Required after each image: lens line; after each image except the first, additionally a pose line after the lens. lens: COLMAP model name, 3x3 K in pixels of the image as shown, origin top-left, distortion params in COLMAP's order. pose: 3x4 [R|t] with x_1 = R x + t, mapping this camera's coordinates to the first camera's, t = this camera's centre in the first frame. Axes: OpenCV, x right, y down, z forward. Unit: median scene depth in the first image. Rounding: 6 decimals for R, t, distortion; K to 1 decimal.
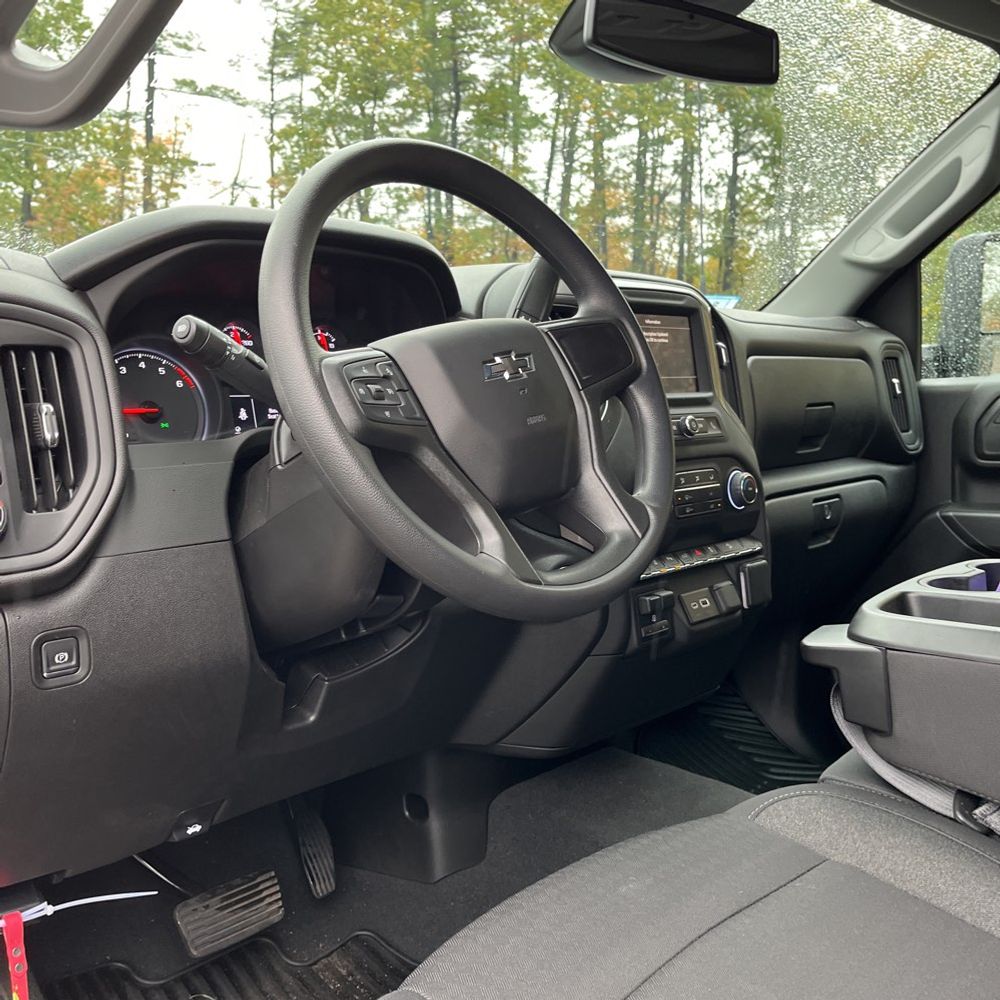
lens RADIAL K [[1010.8, 0, 501.4], [0, 1010.8, 517.8], [0, 0, 1]] dist [0.014862, -0.019732]
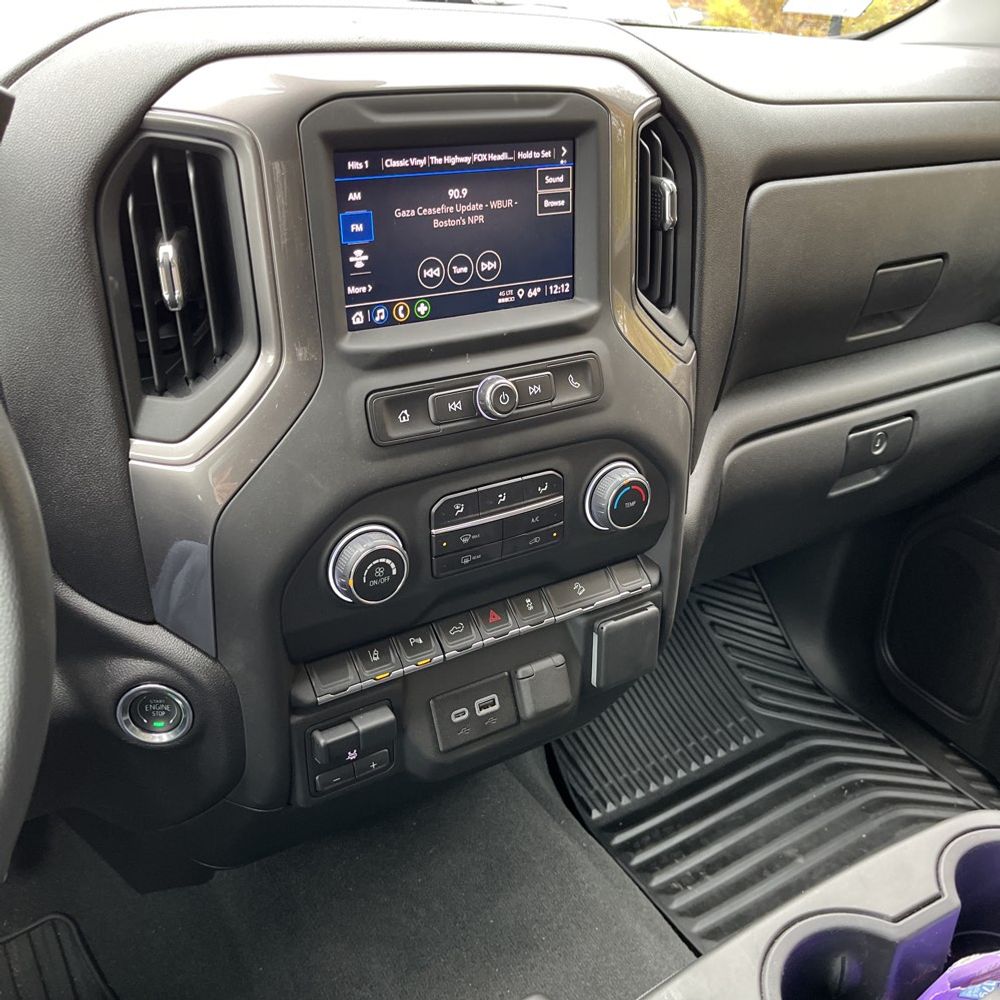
lens RADIAL K [[994.0, 0, 481.0], [0, 994.0, 502.5], [0, 0, 1]] dist [0.038485, -0.029906]
pose [[0.966879, 0.193319, -0.166650, 0.230344], [-0.116213, 0.914768, 0.386904, -0.198307], [0.227242, -0.354722, 0.906936, 0.463143]]
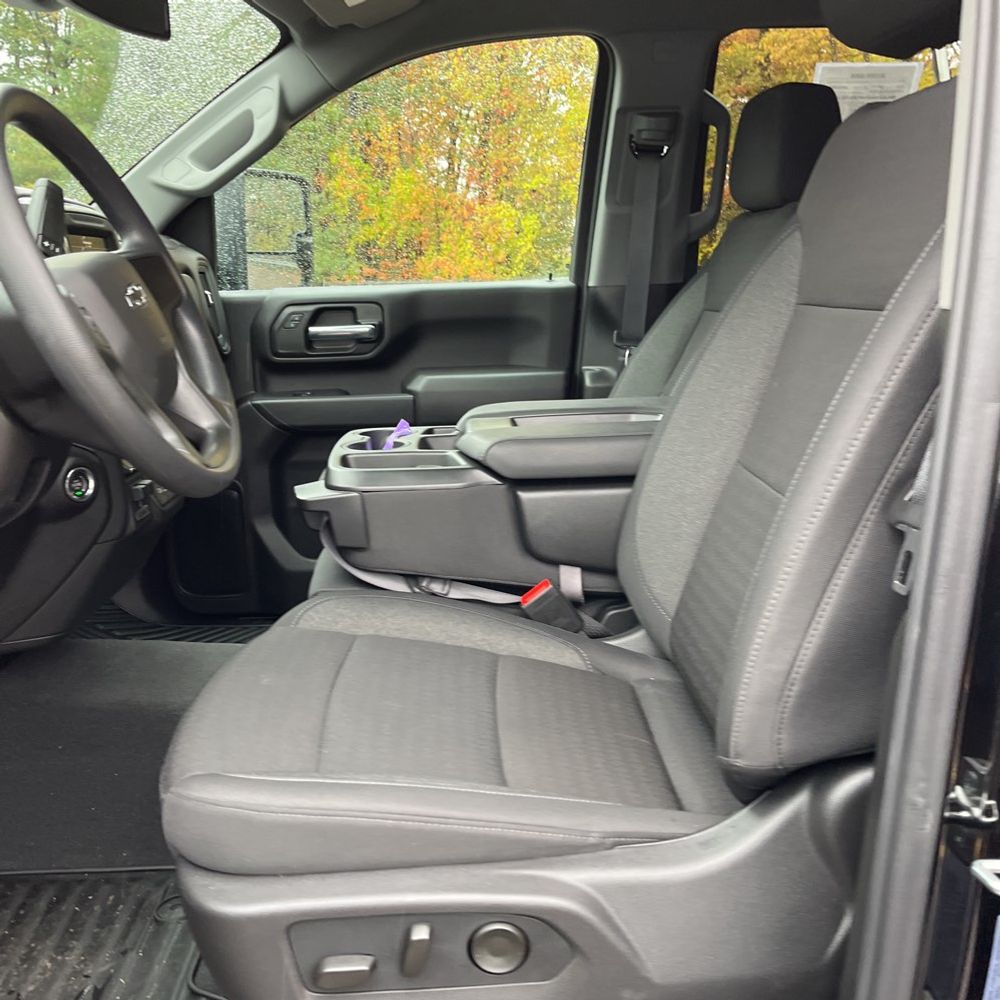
lens RADIAL K [[1073.2, 0, 499.7], [0, 1073.2, 513.1], [0, 0, 1]] dist [0.040201, 0.015276]
pose [[0.665065, -0.145830, 0.732408, -0.394197], [0.081514, 0.989064, 0.122914, -0.008258], [-0.742323, -0.022044, 0.669679, -0.118427]]
